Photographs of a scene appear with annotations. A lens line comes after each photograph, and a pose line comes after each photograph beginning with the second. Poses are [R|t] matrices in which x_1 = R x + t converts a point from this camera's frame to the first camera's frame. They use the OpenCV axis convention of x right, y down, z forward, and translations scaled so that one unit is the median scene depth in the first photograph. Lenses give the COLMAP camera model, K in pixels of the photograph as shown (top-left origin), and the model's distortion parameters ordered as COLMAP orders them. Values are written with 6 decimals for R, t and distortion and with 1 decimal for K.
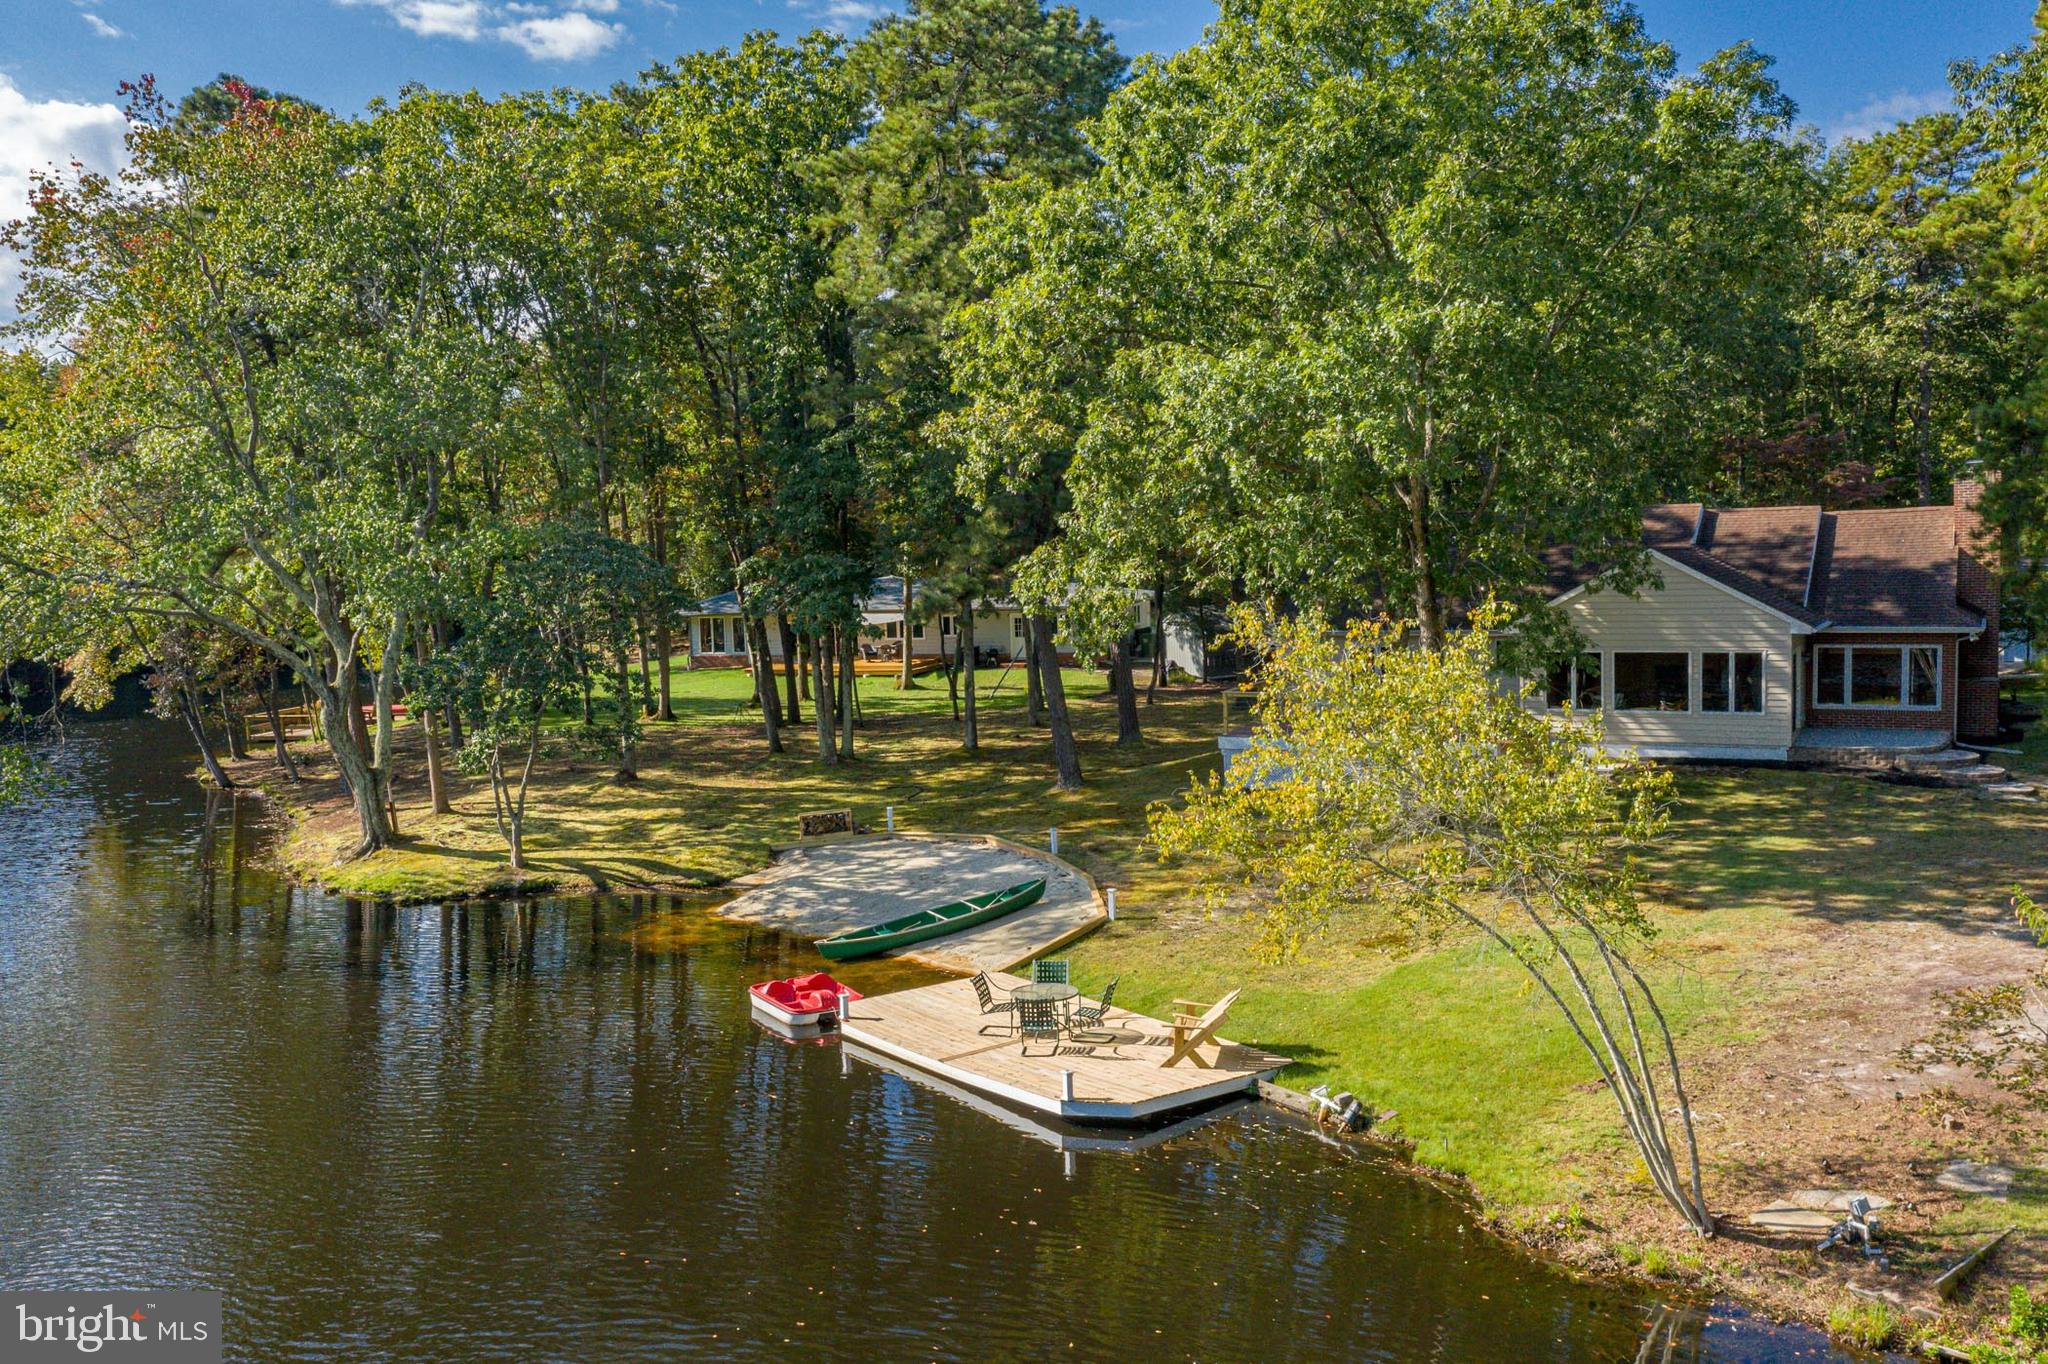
lens RADIAL K [[1742.7, 0, 1048.2], [0, 1742.7, 679.4], [0, 0, 1]] dist [0.004445, 0.000693]
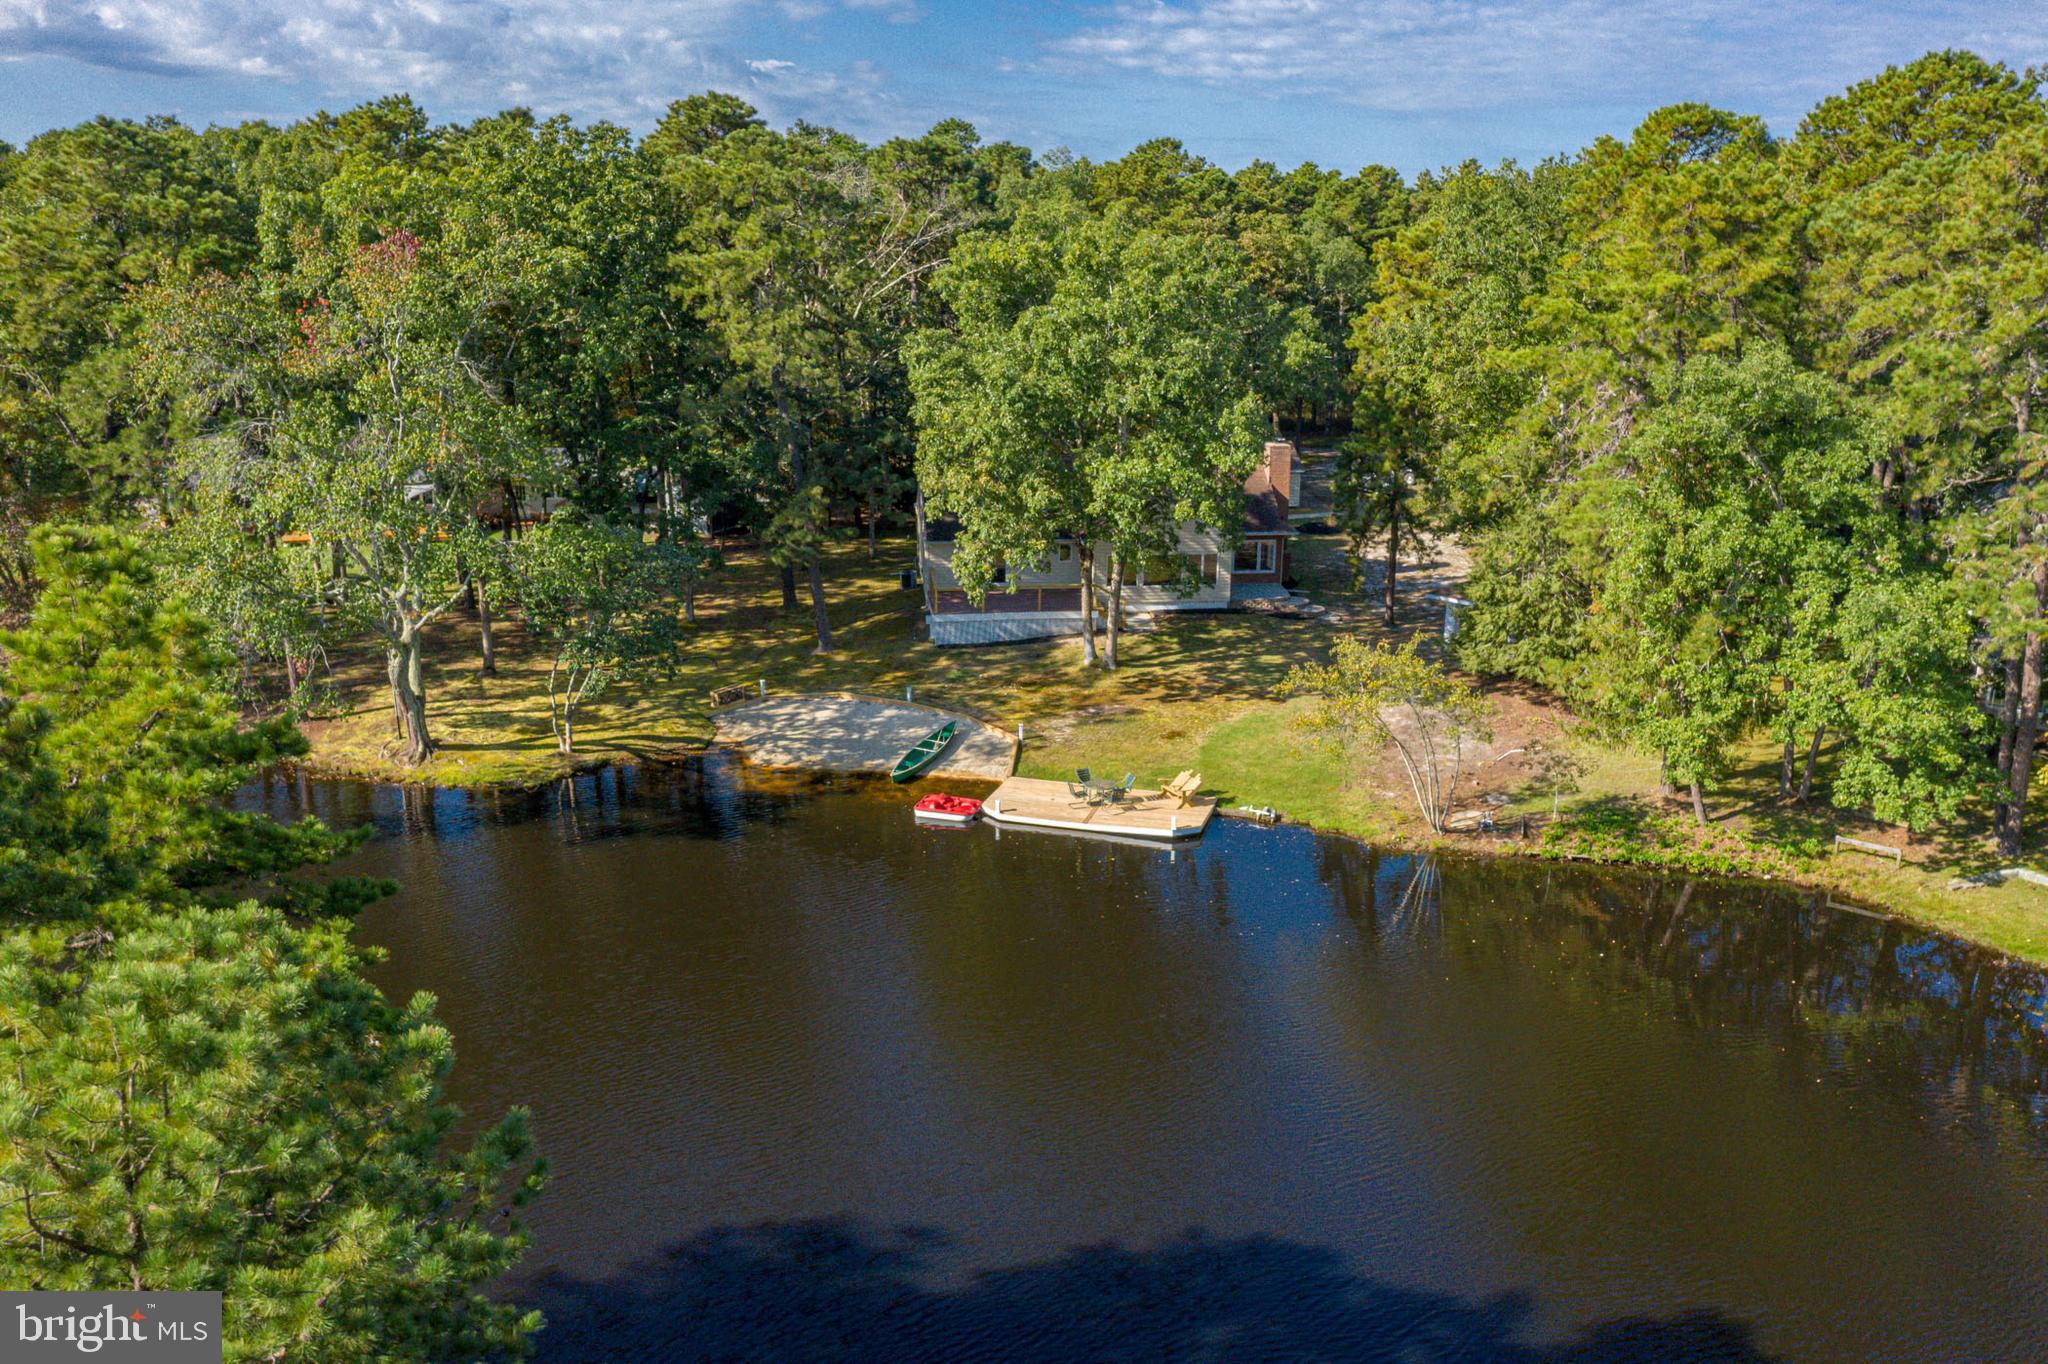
lens RADIAL K [[1639.4, 0, 1018.6], [0, 1639.4, 691.9], [0, 0, 1]] dist [0.001152, 0.001635]
pose [[0.817145, -0.123252, 0.563101, -0.814800], [0.018783, 0.982048, 0.187696, -0.210026], [-0.576126, -0.142798, 0.804791, -0.363770]]
